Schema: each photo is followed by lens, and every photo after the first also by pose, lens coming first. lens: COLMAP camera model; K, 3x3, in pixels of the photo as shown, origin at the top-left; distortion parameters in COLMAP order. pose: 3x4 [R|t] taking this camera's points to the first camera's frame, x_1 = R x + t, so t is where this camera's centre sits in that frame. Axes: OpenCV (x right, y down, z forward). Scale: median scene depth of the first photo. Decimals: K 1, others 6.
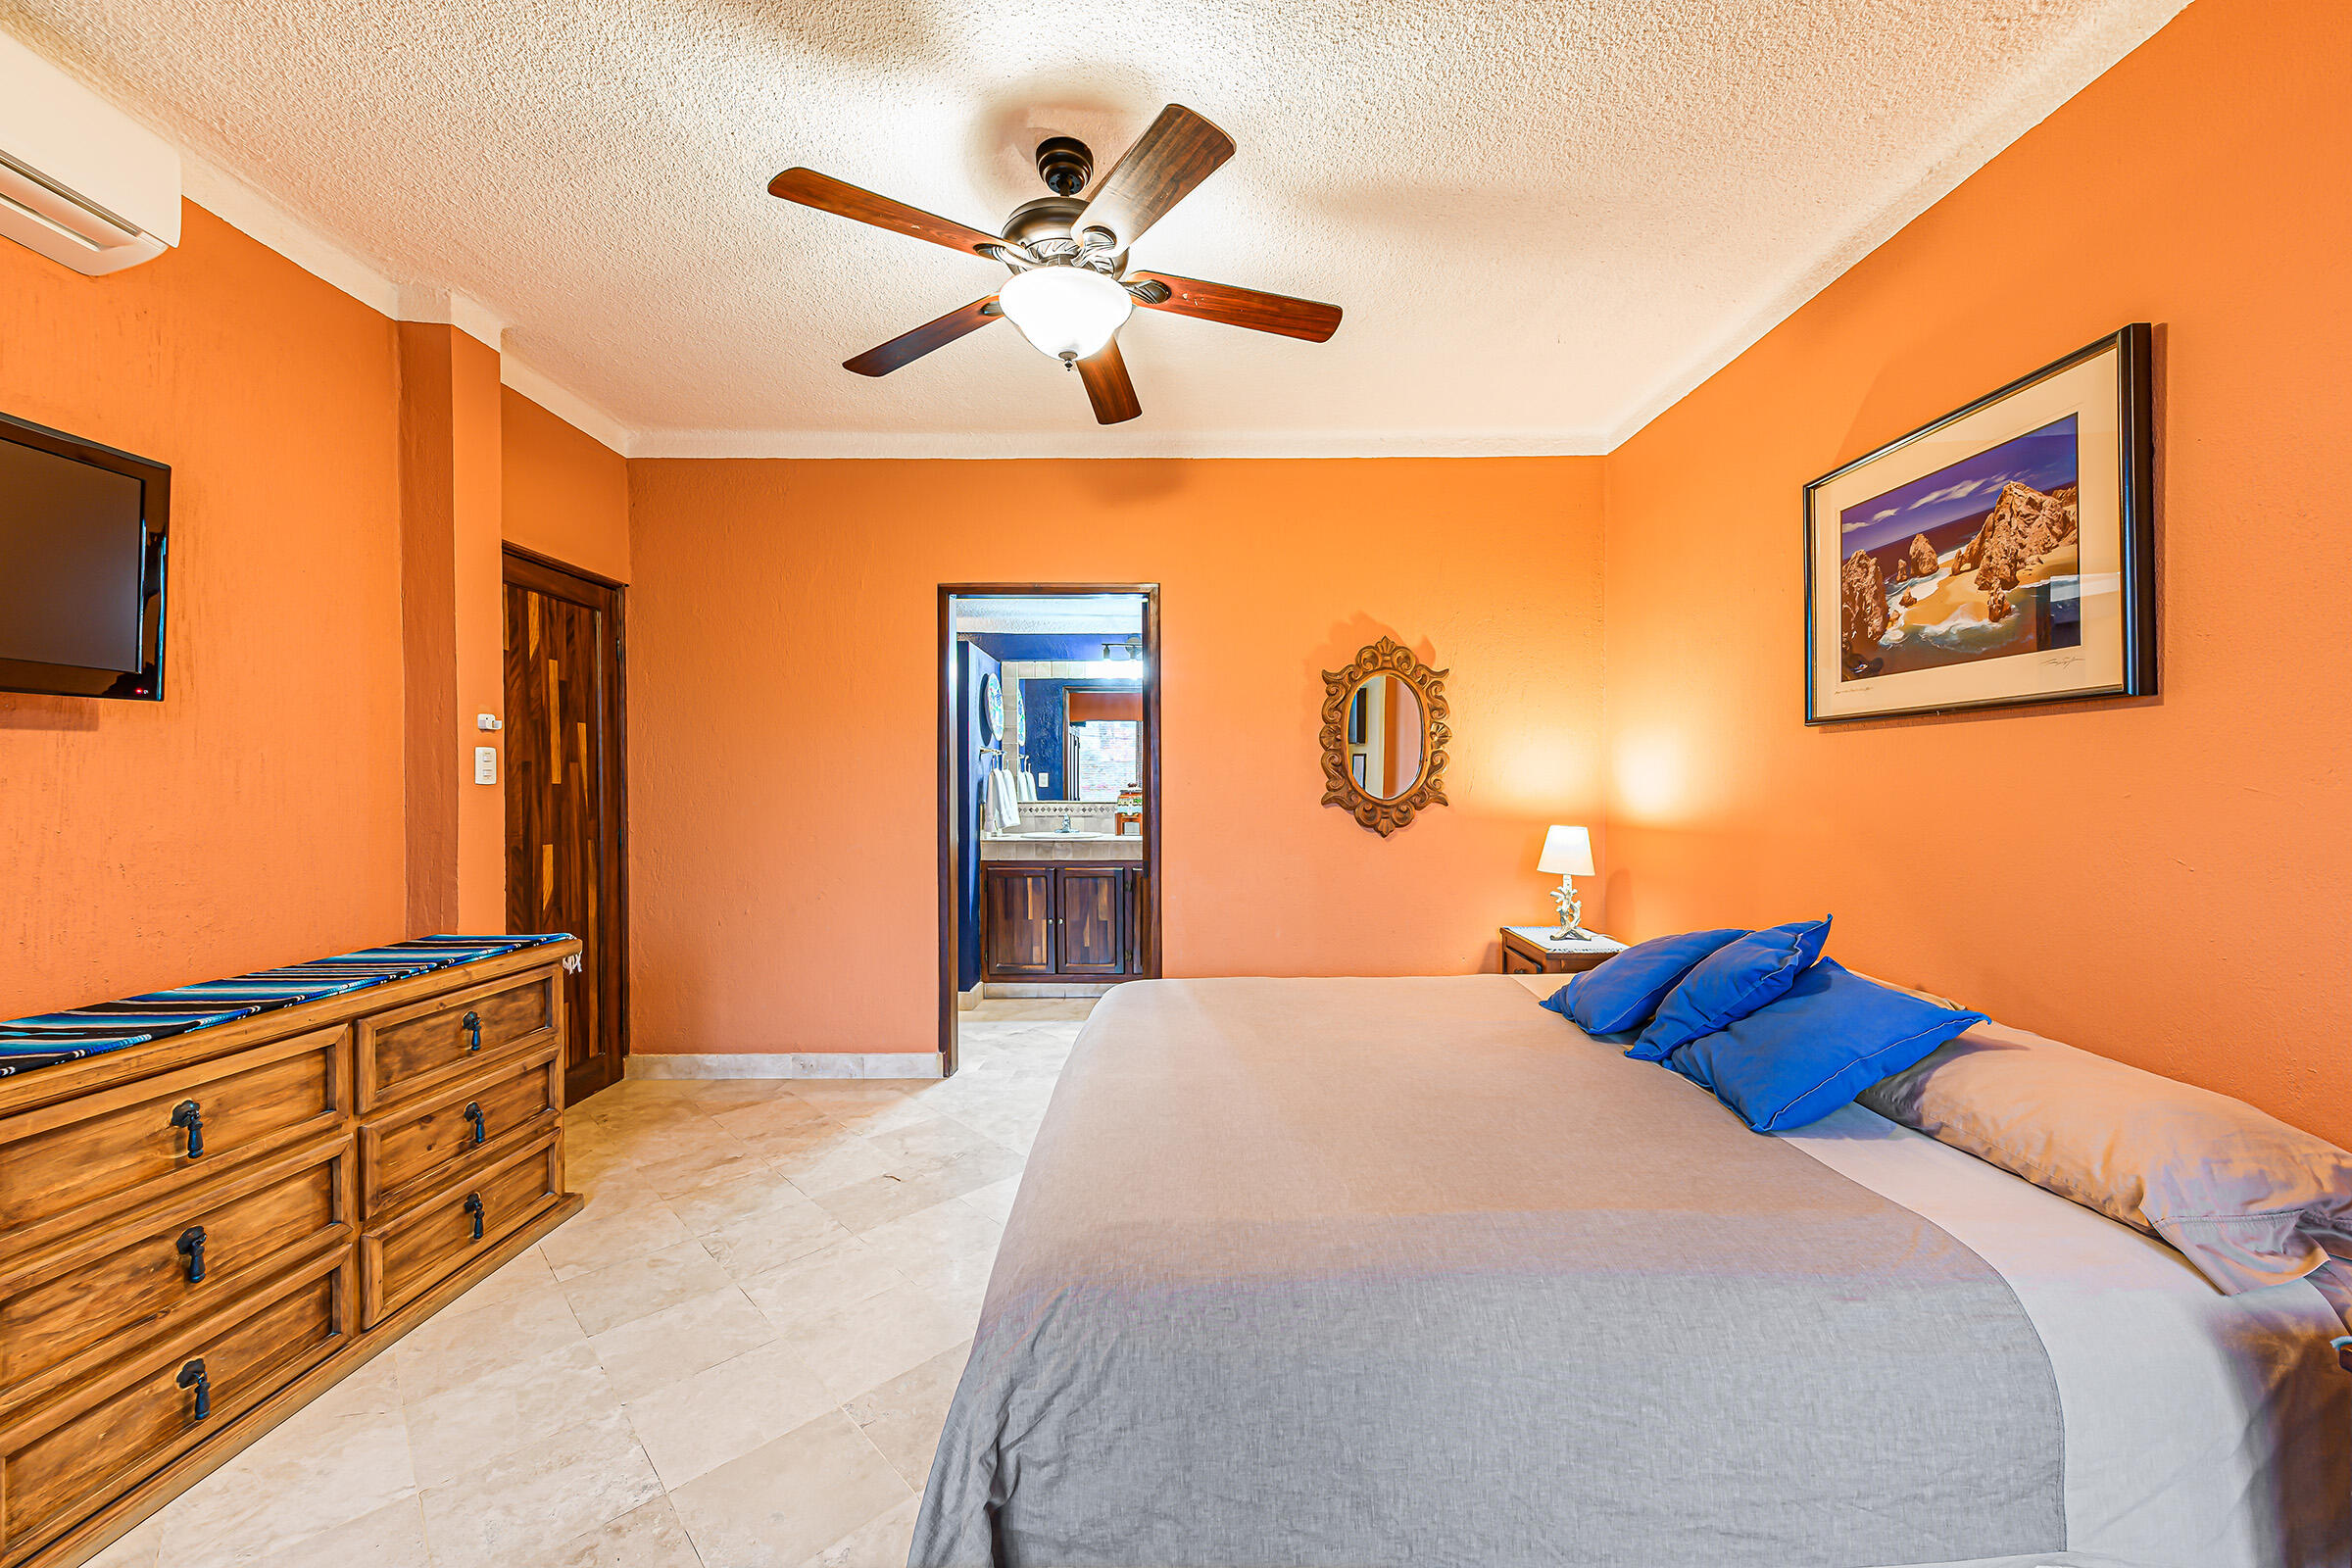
lens RADIAL K [[903.5, 0, 1176.0], [0, 903.5, 784.0], [0, 0, 1]] dist [0.000148, 0.000032]
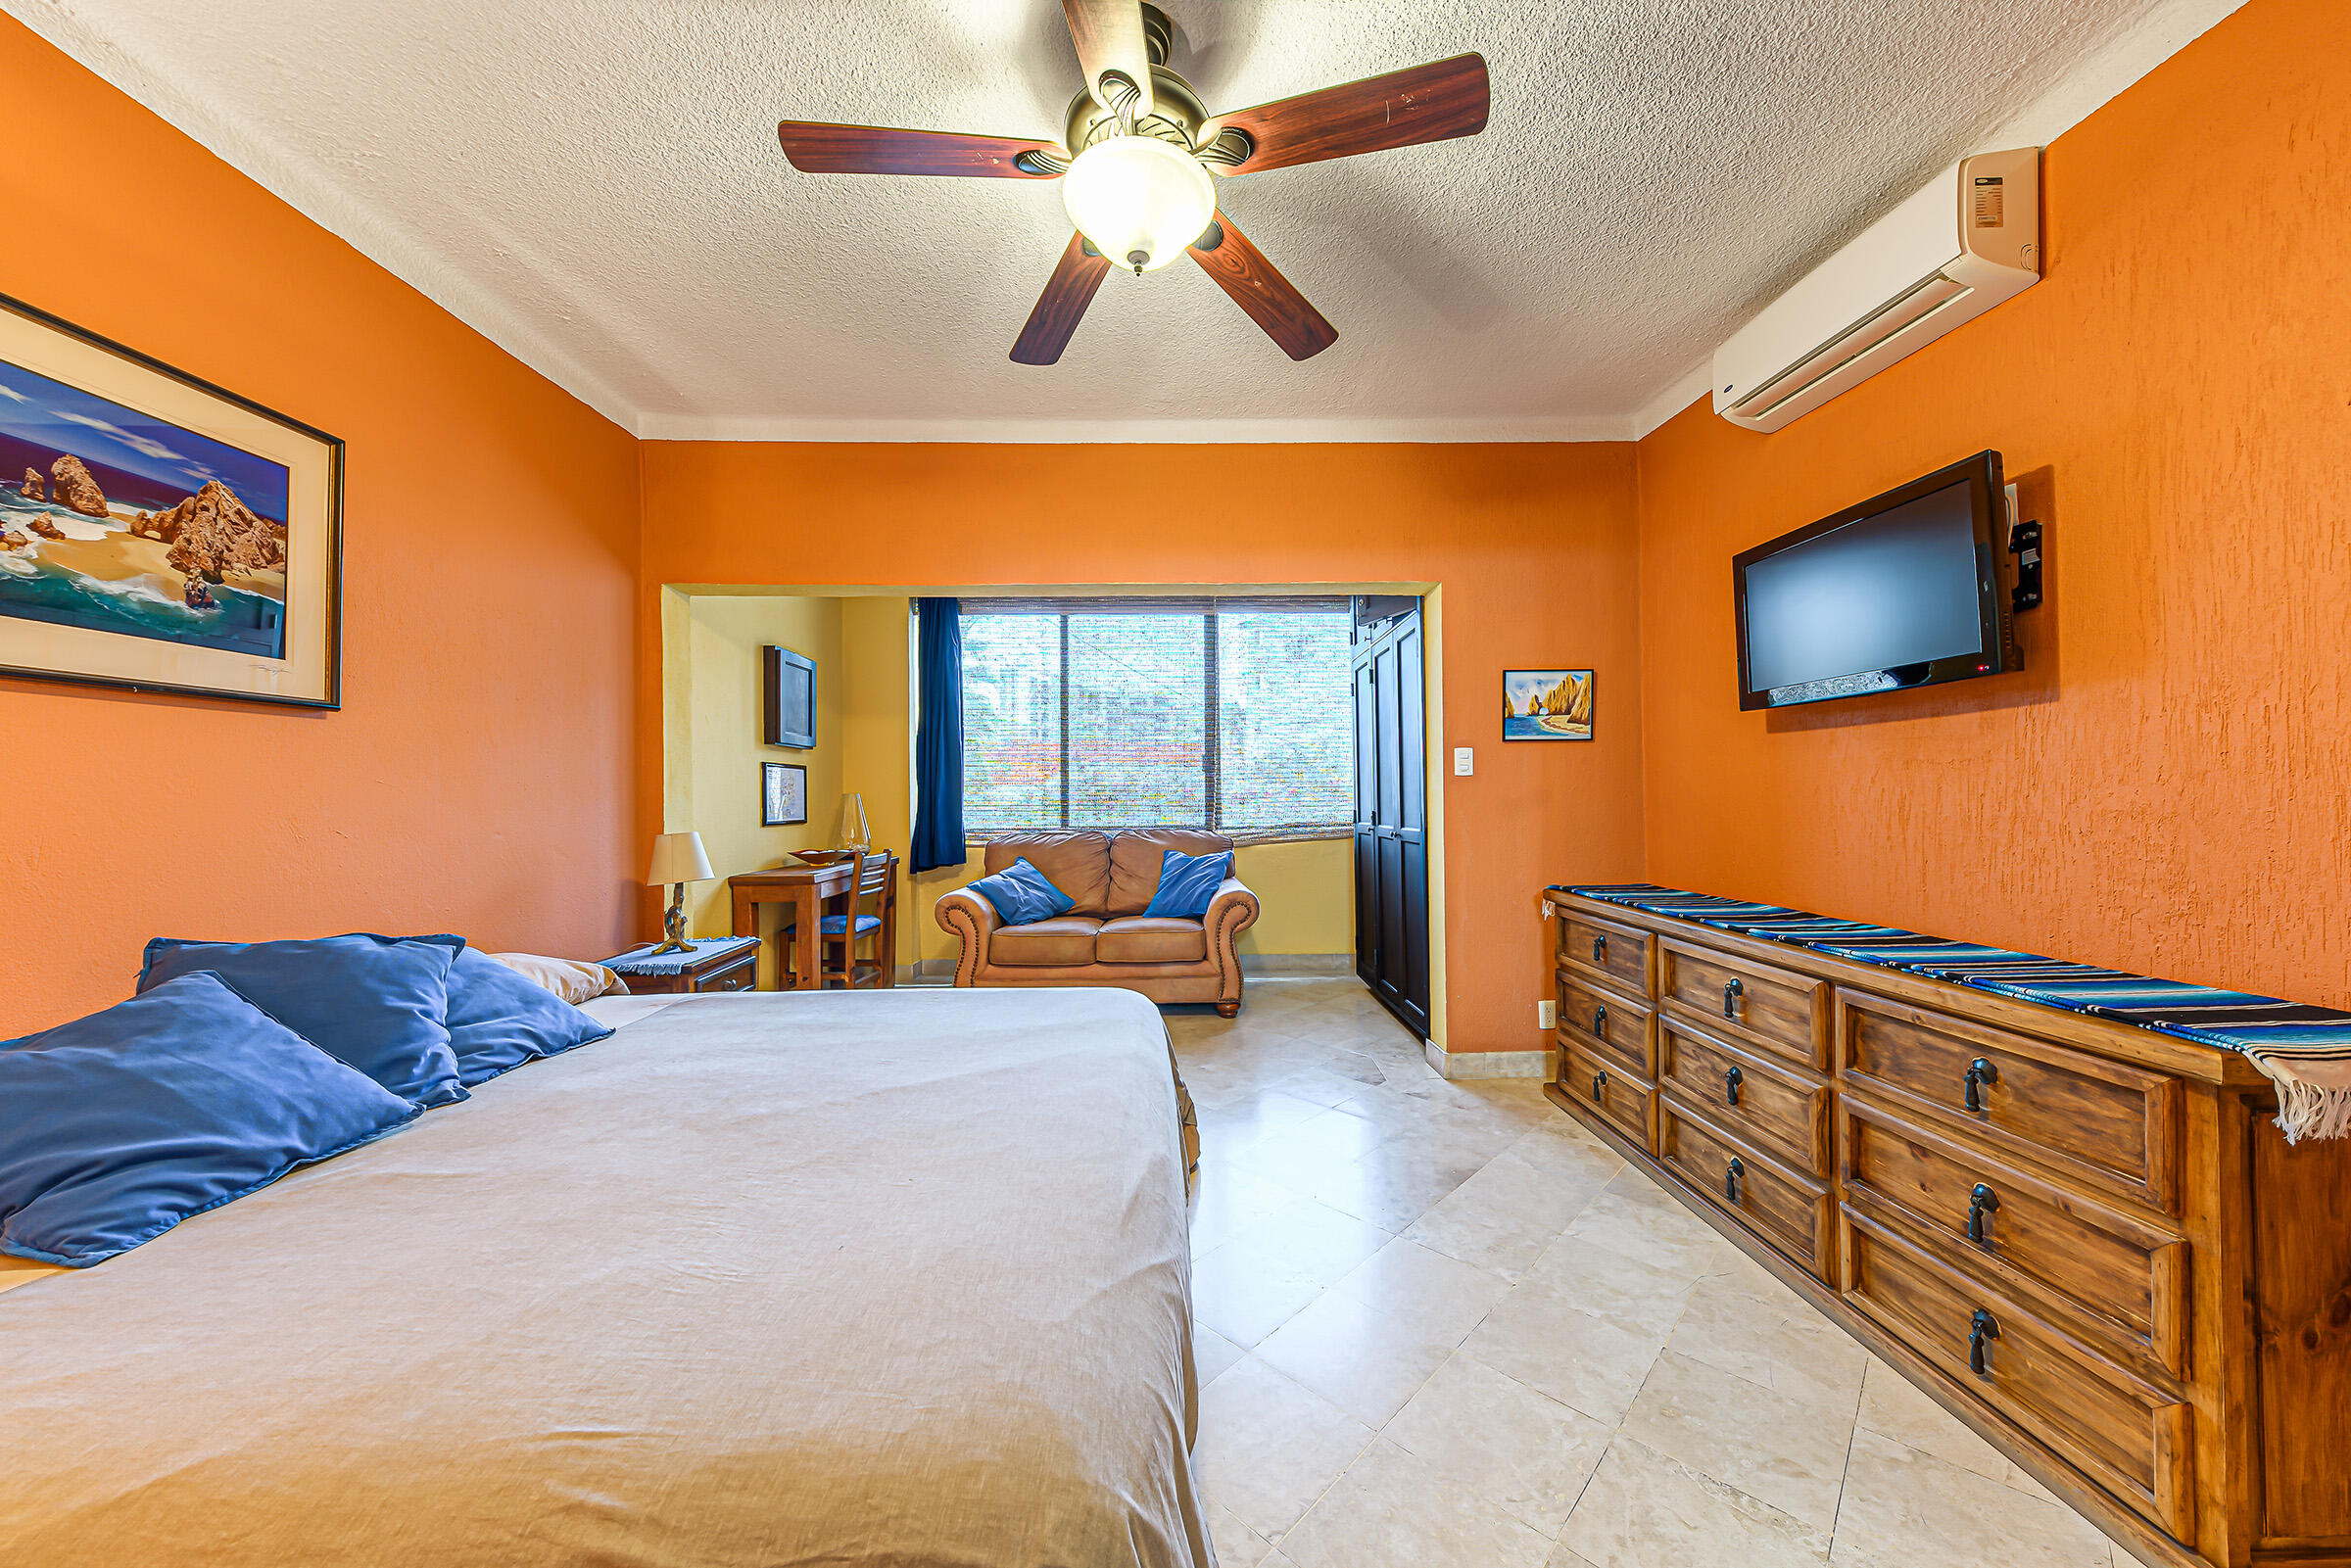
lens RADIAL K [[804.5, 0, 1178.3], [0, 804.5, 796.6], [0, 0, 1]] dist [0.016480, -0.005459]
pose [[-0.999677, 0.012615, -0.022043, -0.136987], [0.012655, 0.999918, -0.001689, 0.038572], [0.022020, -0.001967, -0.999756, 1.806259]]
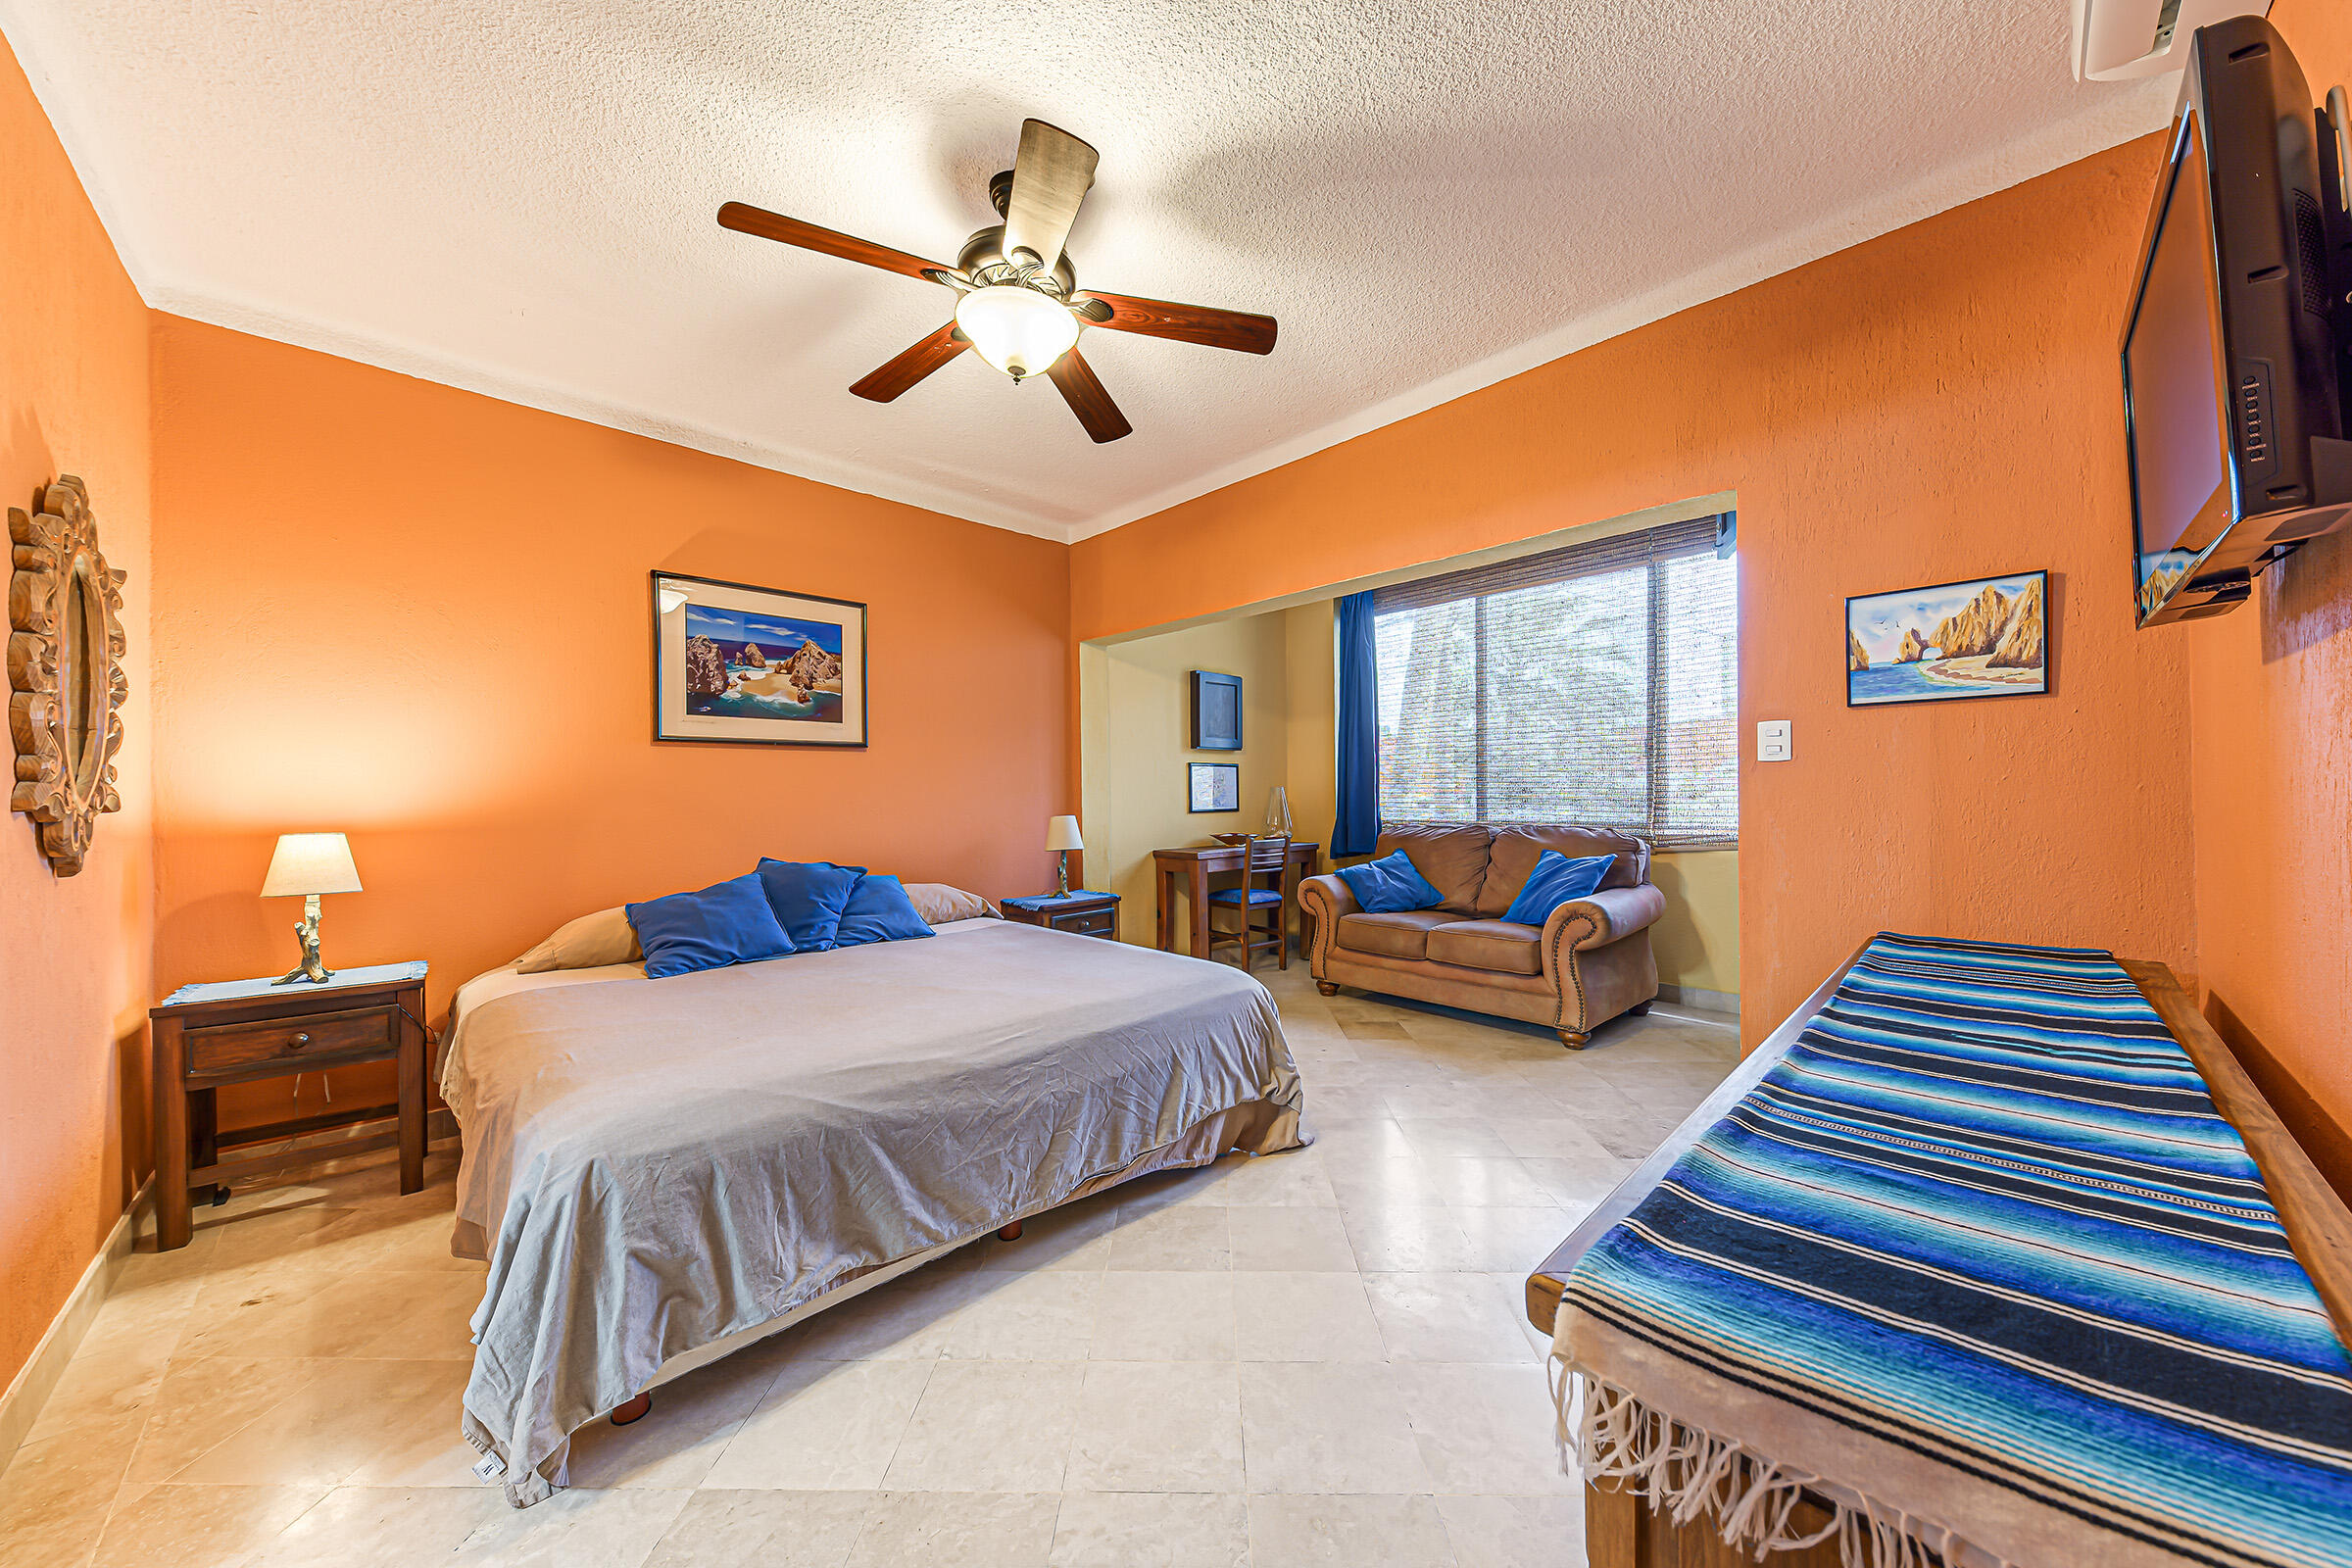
lens RADIAL K [[804.9, 0, 1178.8], [0, 804.9, 796.6], [0, 0, 1]] dist [0.016480, -0.005459]
pose [[-0.699148, 0.006868, 0.714944, -0.972166], [0.011366, 0.999934, 0.001508, 0.040173], [-0.714886, 0.009180, -0.699180, 1.586982]]
